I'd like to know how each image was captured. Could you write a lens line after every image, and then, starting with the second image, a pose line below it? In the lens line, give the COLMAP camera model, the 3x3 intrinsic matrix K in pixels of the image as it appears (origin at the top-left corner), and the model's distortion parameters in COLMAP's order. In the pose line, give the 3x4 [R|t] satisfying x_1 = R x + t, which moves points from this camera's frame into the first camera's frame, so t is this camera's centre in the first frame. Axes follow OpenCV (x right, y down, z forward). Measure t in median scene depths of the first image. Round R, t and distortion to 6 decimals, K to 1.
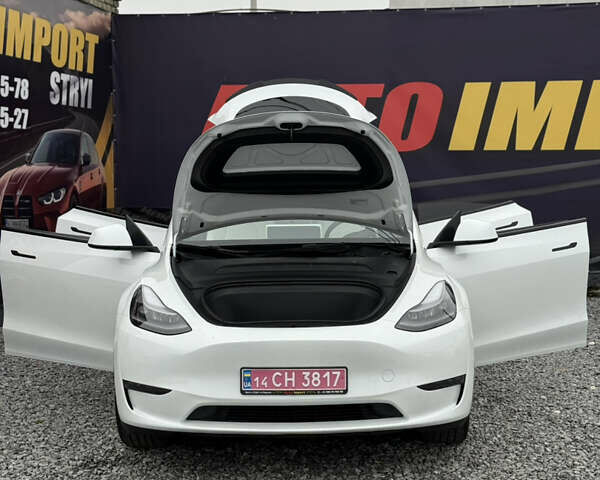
lens RADIAL K [[1113.5, 0, 302.3], [0, 1113.5, 246.1], [0, 0, 1]] dist [0.146319, 0.000000]
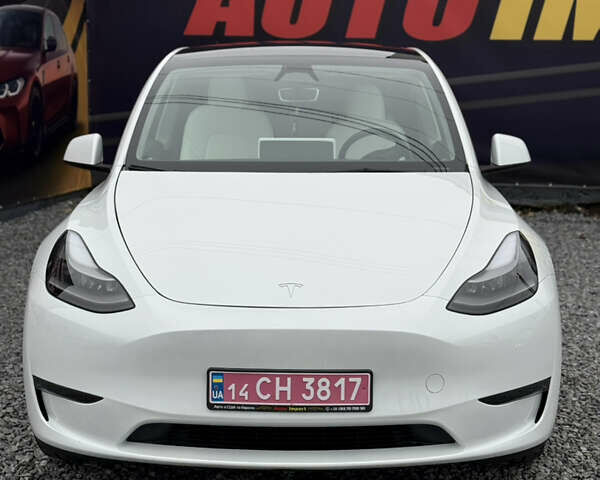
lens RADIAL K [[1113.5, 0, 295.6], [0, 1113.5, 243.9], [0, 0, 1]] dist [0.146319, 0.000000]
pose [[0.999753, 0.017785, -0.013300, 0.002928], [-0.016468, 0.995500, 0.093323, -0.023009], [0.014900, -0.093081, 0.995547, 0.339864]]
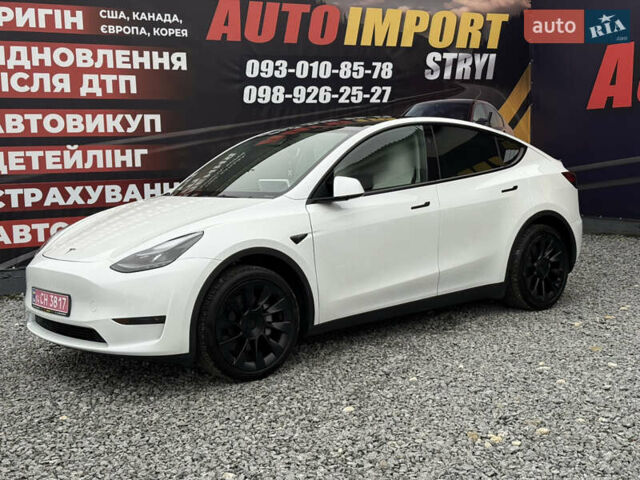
lens RADIAL K [[894.9, 0, 320.6], [0, 894.9, 246.2], [0, 0, 1]] dist [0.127813, 0.000000]
pose [[0.643988, 0.068117, -0.761997, 0.901312], [-0.026430, 0.997415, 0.066825, -0.016243], [0.764579, -0.022895, 0.644123, 0.542124]]
